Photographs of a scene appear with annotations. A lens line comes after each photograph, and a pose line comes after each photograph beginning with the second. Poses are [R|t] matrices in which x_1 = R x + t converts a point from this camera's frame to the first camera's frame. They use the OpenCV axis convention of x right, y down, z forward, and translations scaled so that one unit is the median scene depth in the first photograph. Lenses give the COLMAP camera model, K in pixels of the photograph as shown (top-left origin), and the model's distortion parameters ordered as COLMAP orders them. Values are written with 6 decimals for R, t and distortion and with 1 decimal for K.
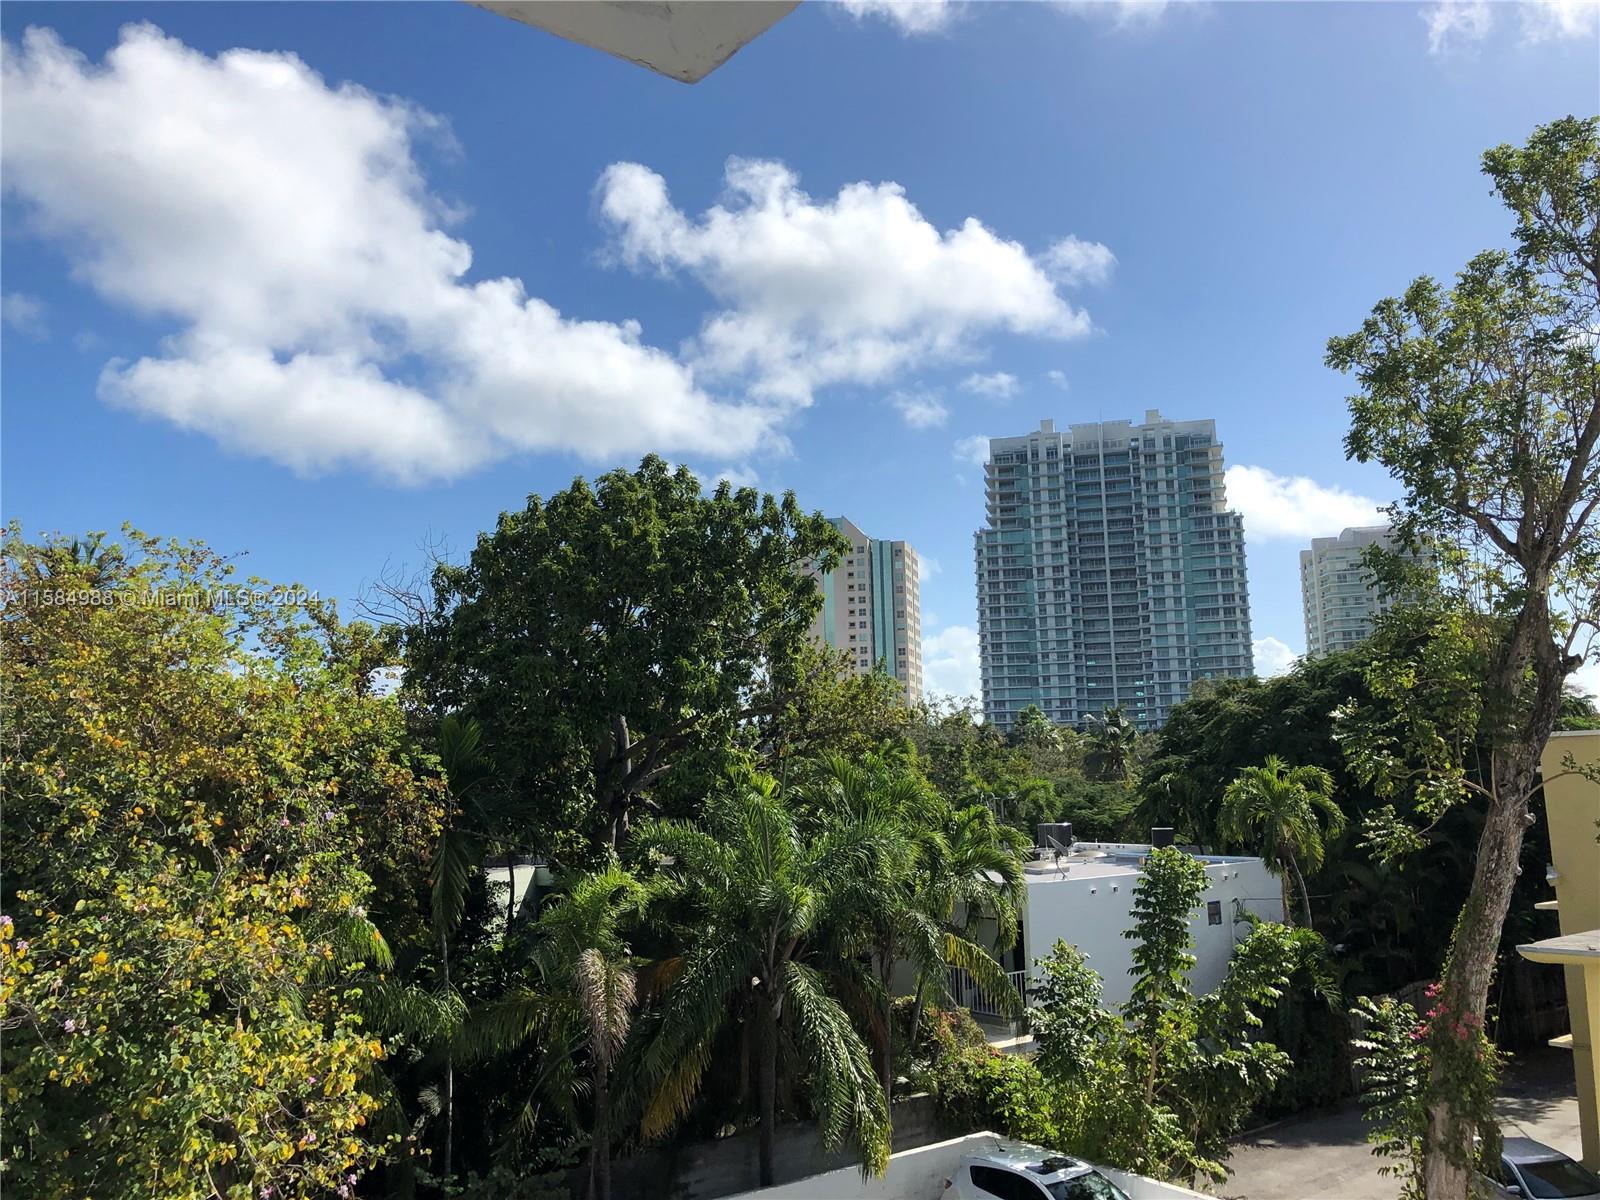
lens RADIAL K [[1386.4, 0, 795.2], [0, 1386.4, 591.8], [0, 0, 1]] dist [0.070069, -0.006897]
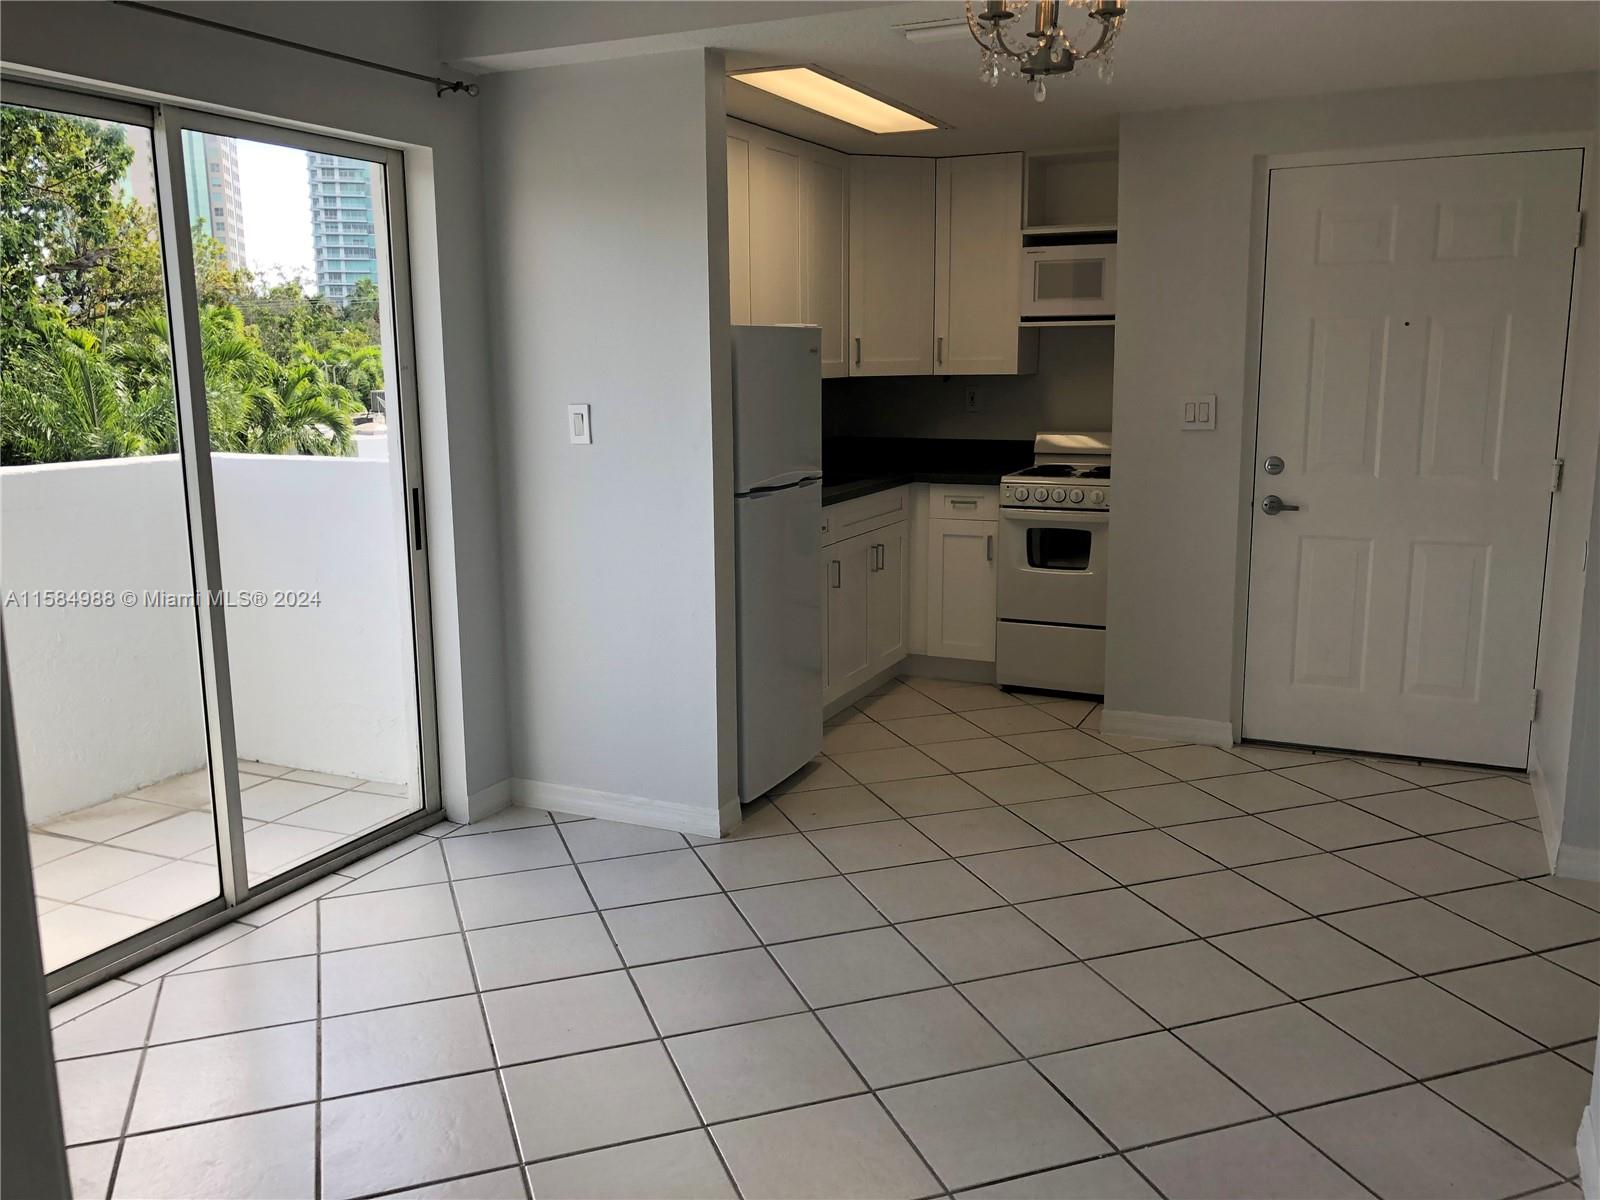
lens RADIAL K [[1386.4, 0, 791.9], [0, 1386.4, 586.2], [0, 0, 1]] dist [0.070069, -0.006897]
pose [[0.898264, -0.055818, 0.435898, -0.011760], [-0.073168, 0.959060, 0.273588, -0.006713], [-0.433323, -0.277648, 0.857404, -0.116043]]
